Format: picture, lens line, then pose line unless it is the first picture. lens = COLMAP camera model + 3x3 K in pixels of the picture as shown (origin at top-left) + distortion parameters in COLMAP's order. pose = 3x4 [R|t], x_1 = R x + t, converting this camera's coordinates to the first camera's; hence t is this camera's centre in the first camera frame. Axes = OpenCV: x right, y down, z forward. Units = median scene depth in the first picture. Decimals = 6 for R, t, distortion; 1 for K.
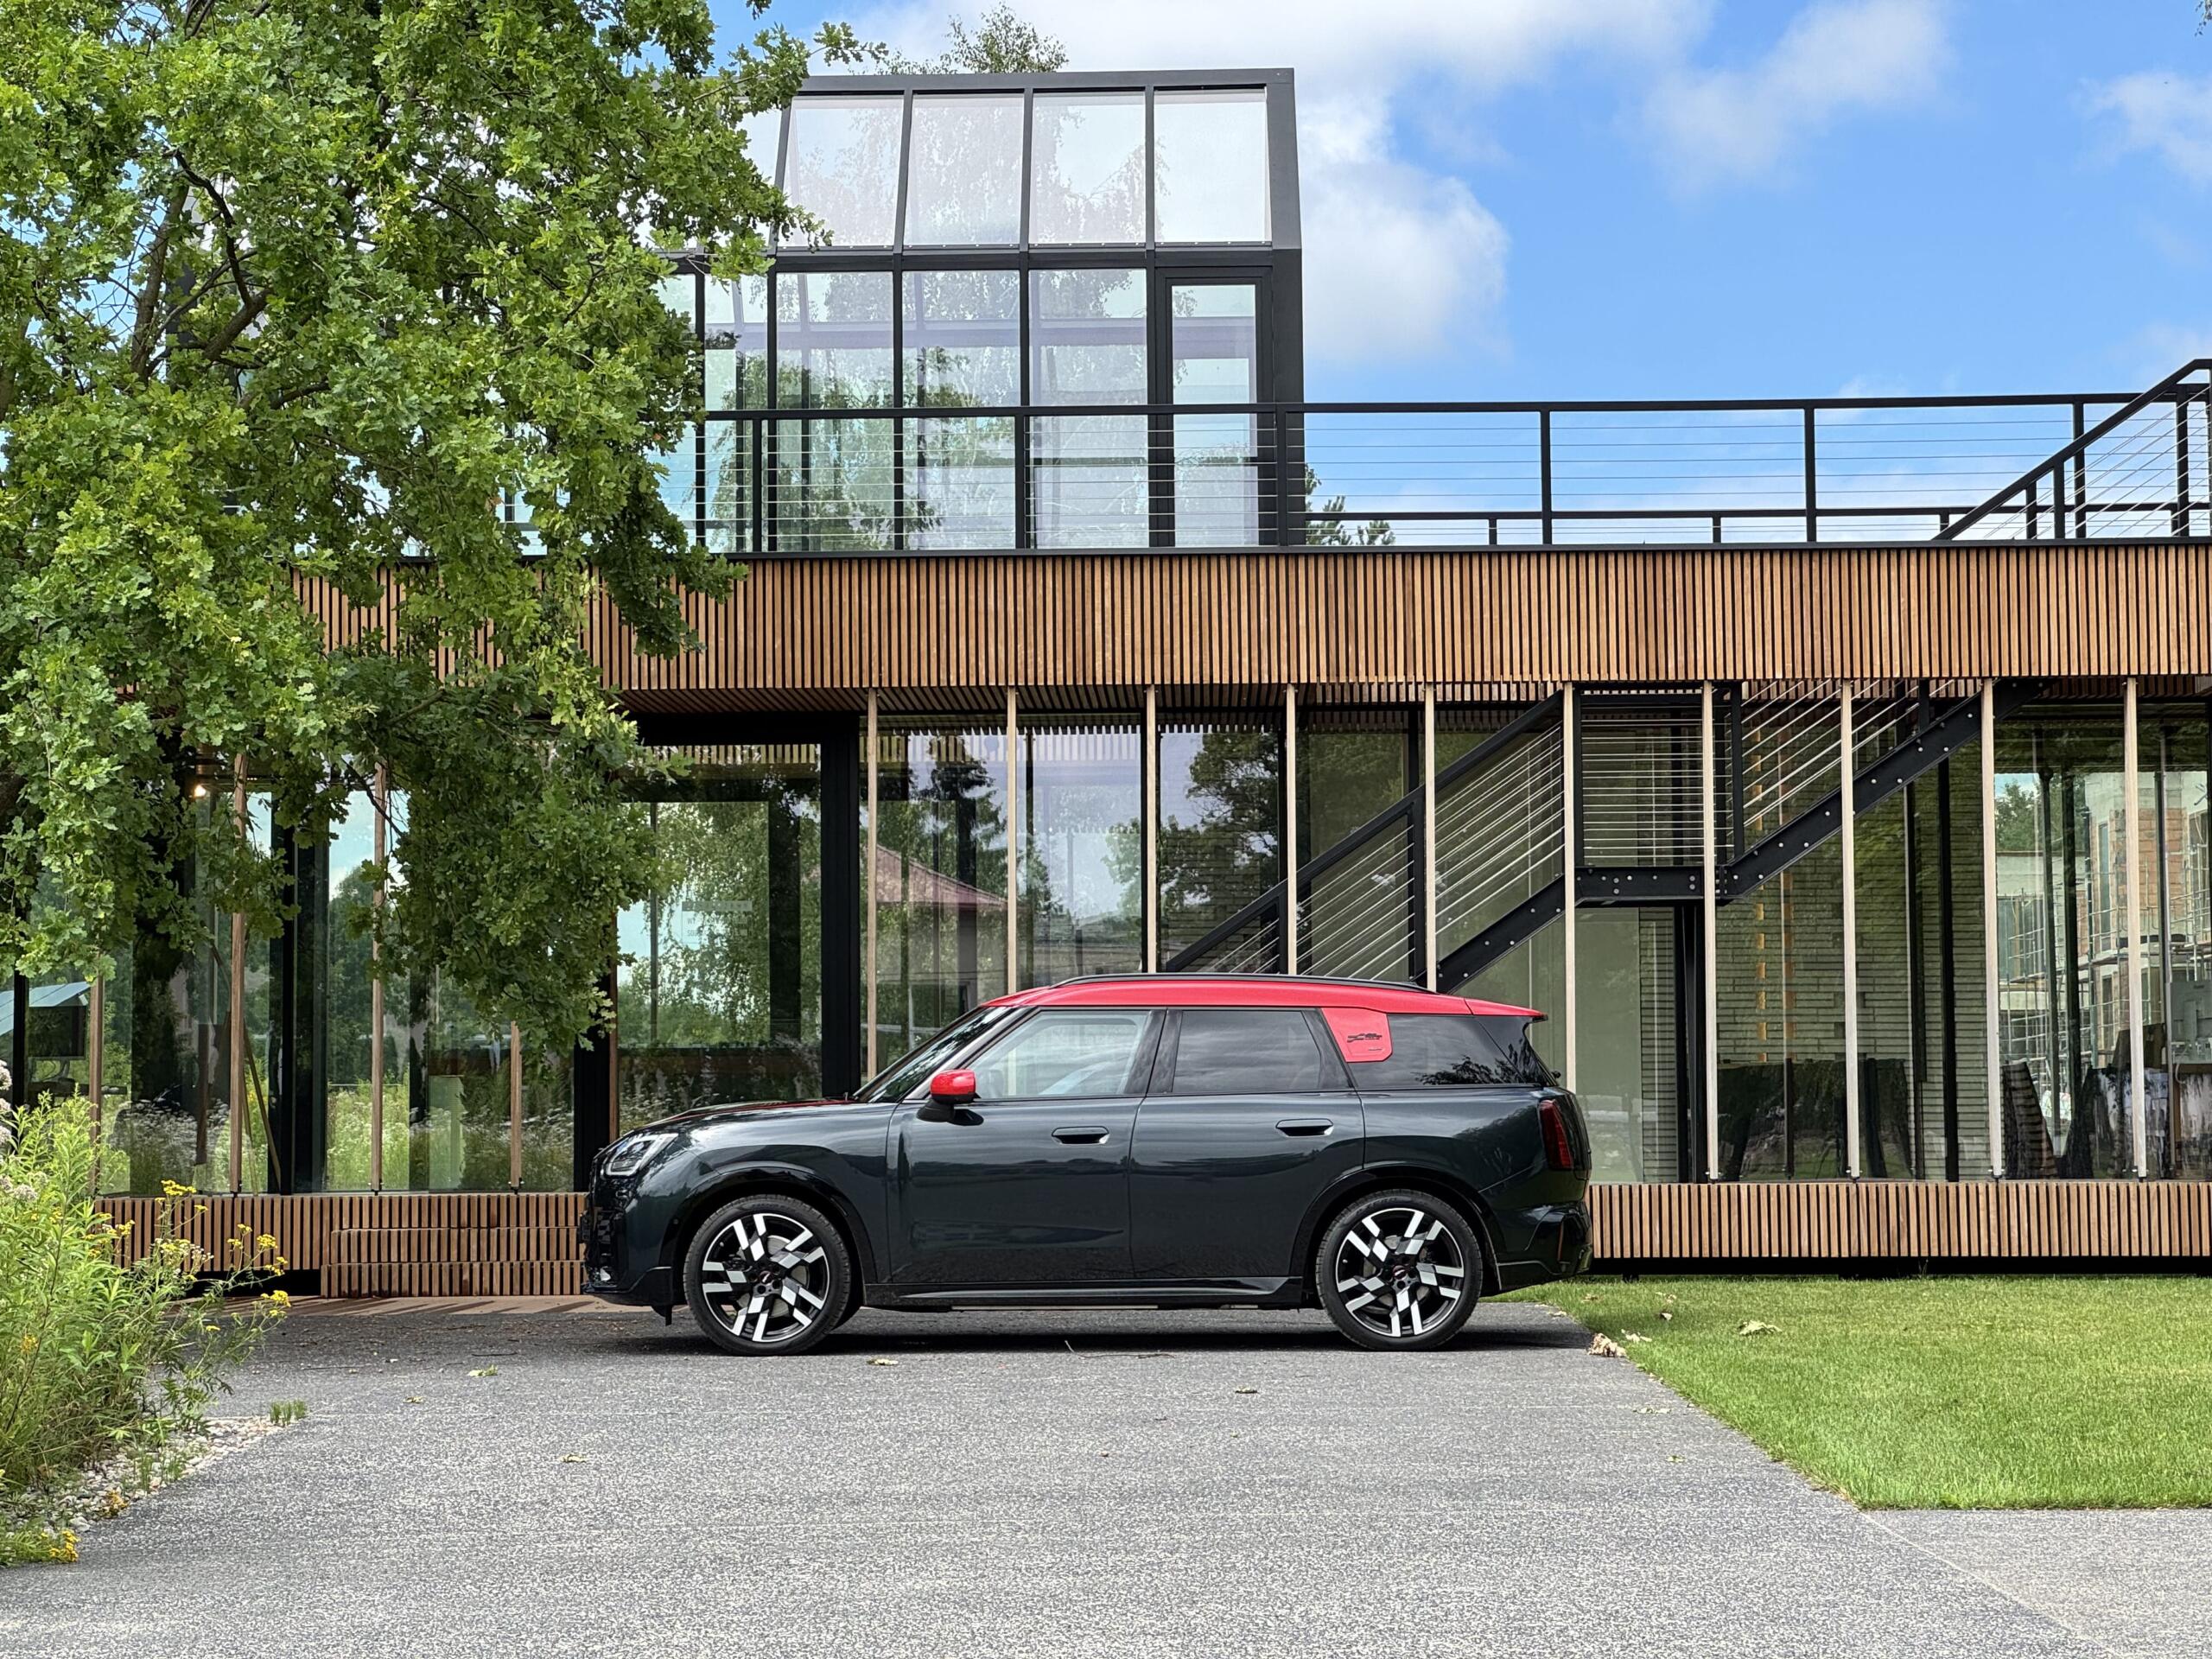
lens RADIAL K [[4960.6, 0, 1106.0], [0, 4960.6, 829.5], [0, 0, 1]] dist [0.276428, 0.118095]
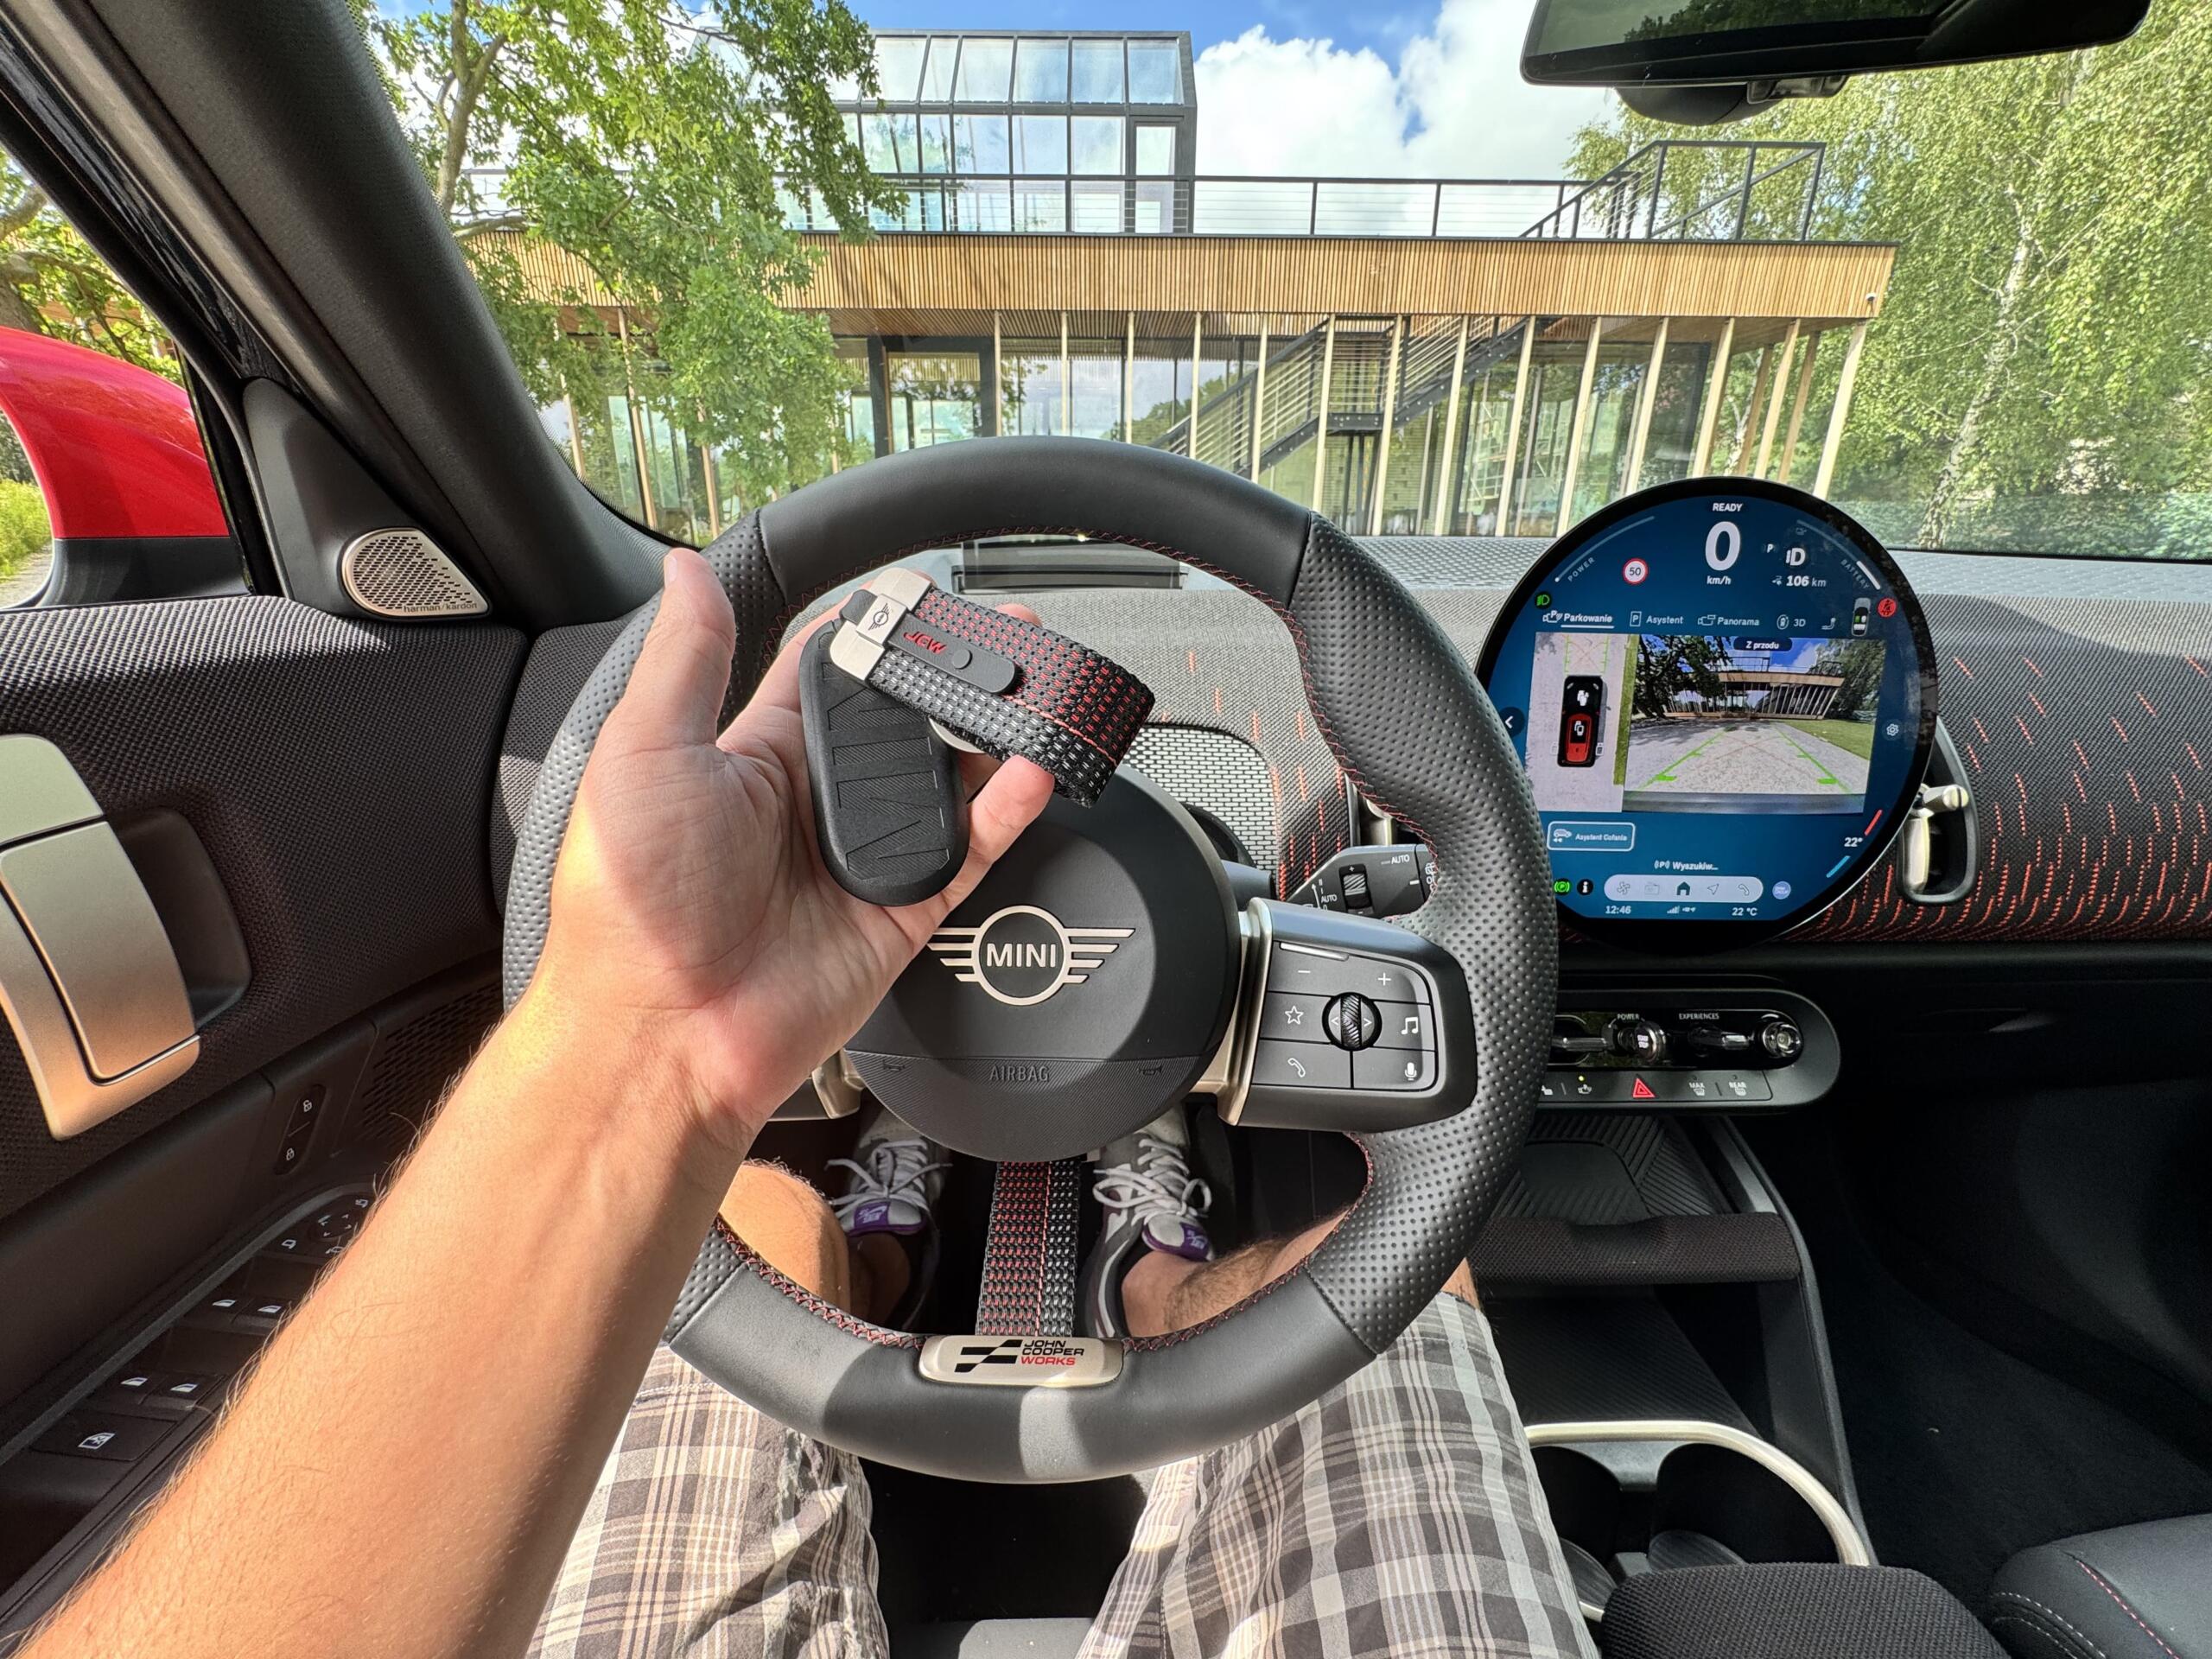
lens RADIAL K [[848.9, 0, 1106.0], [0, 848.9, 829.5], [0, 0, 1]] dist [0.000308, 0.000081]
pose [[0.999454, 0.008817, 0.031837, -0.009220], [-0.020421, 0.922433, 0.385616, 0.032172], [-0.025968, -0.386056, 0.922110, 0.571871]]
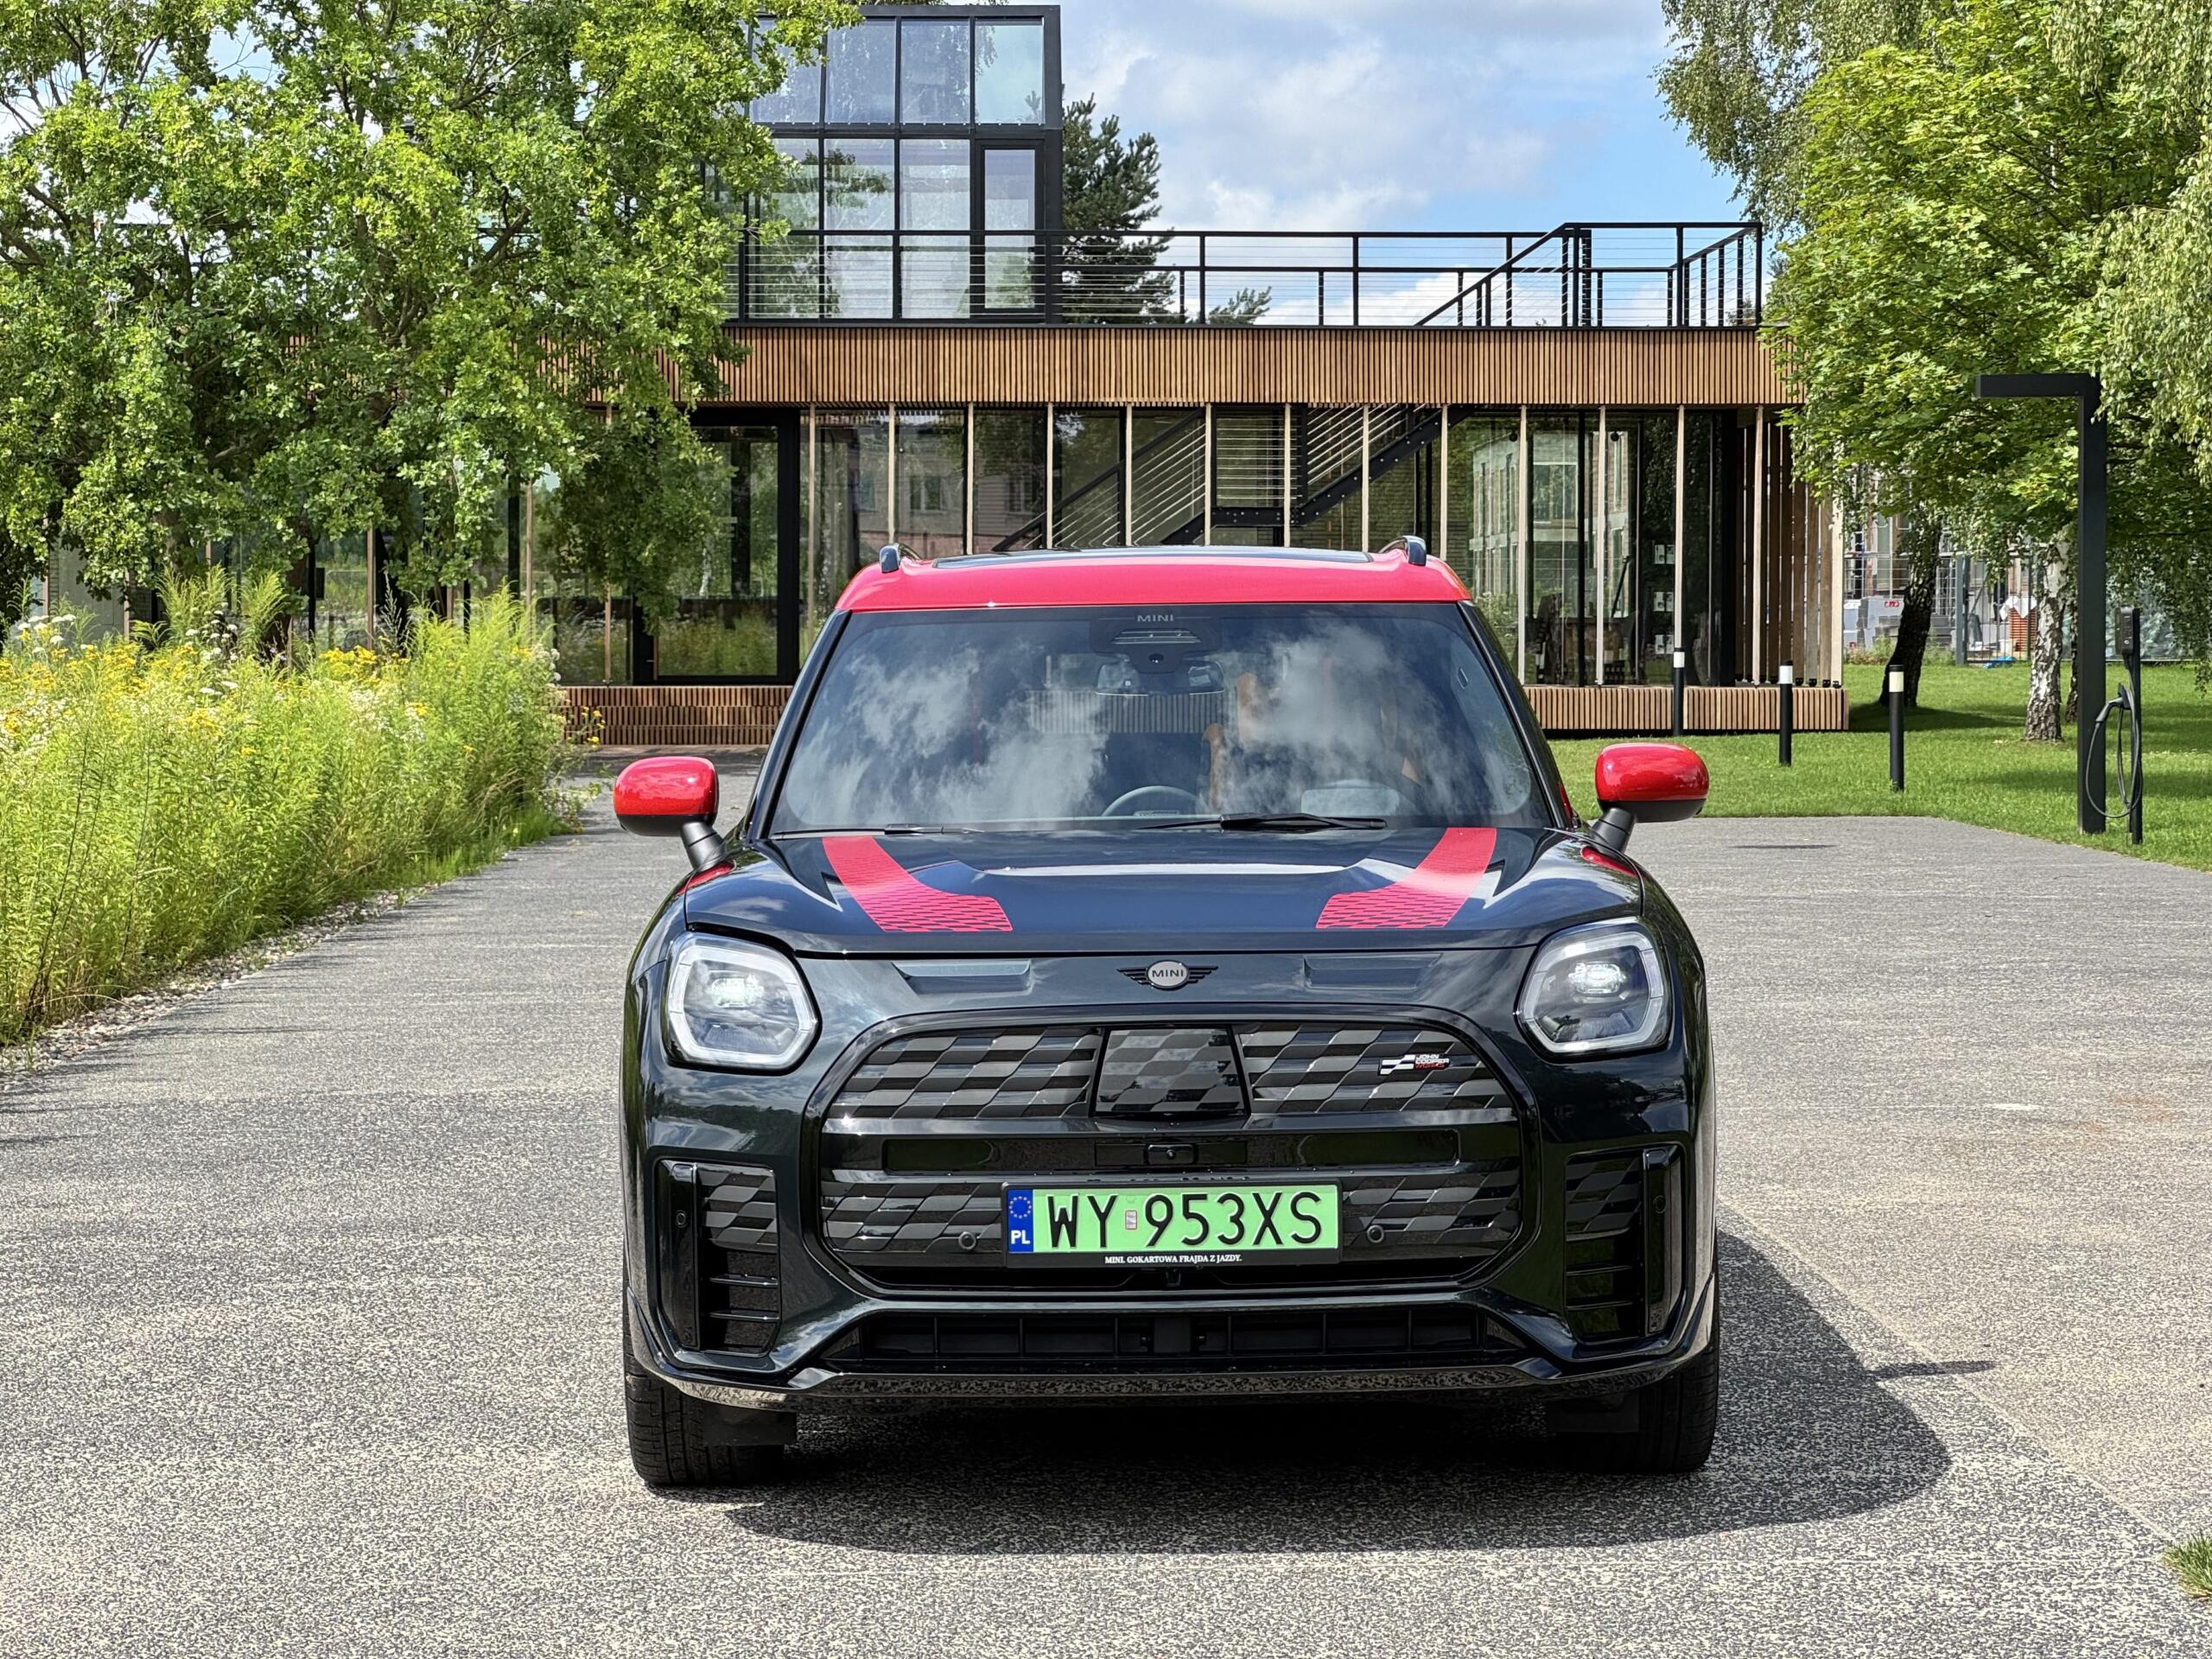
lens RADIAL K [[4960.6, 0, 1106.0], [0, 4960.6, 829.5], [0, 0, 1]] dist [0.276428, 0.118095]
pose [[0.999021, 0.014375, 0.041840, -0.013774], [-0.018802, 0.994036, 0.107417, -0.066111], [-0.040046, -0.108098, 0.993333, -0.739196]]
